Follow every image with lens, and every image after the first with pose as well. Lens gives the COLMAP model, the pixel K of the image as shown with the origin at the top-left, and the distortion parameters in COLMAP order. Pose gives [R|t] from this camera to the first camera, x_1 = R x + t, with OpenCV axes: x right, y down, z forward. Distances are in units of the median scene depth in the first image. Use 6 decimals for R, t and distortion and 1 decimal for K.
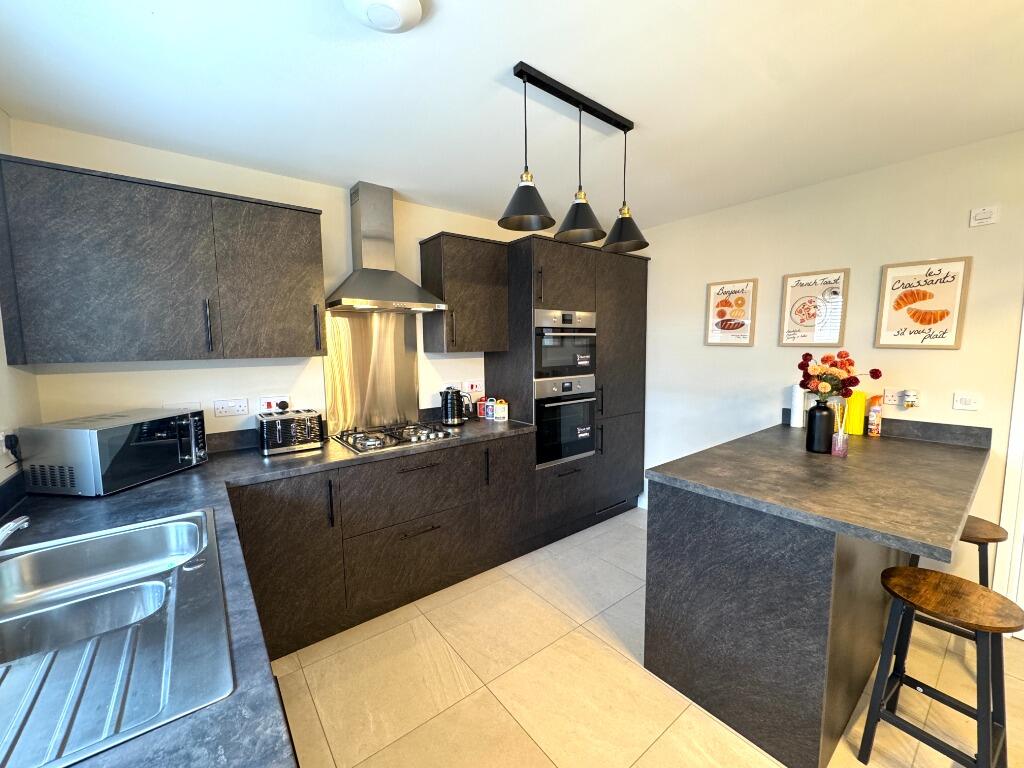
lens RADIAL K [[408.8, 0, 510.9], [0, 408.8, 385.3], [0, 0, 1]] dist [0.001709, 0.000134]
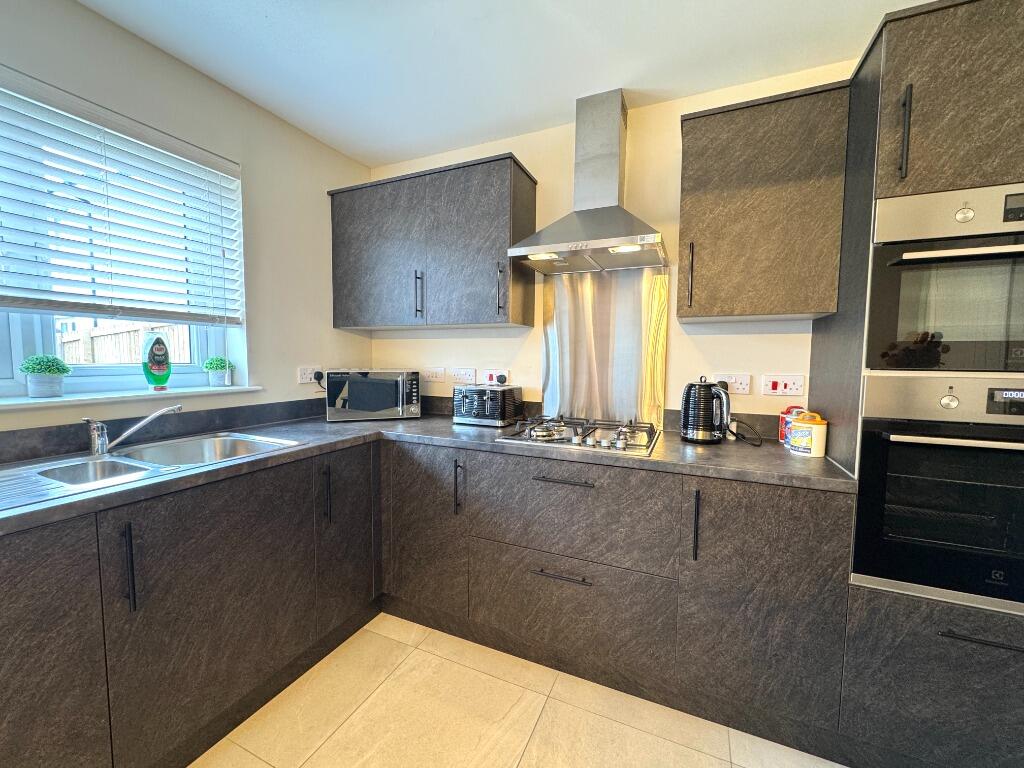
lens RADIAL K [[408.8, 0, 511.6], [0, 408.8, 385.0], [0, 0, 1]] dist [0.001709, 0.000134]
pose [[0.471060, 0.079153, -0.878543, 0.290200], [-0.103742, 0.994025, 0.033932, 0.026863], [0.875980, 0.075158, 0.476457, 0.544710]]
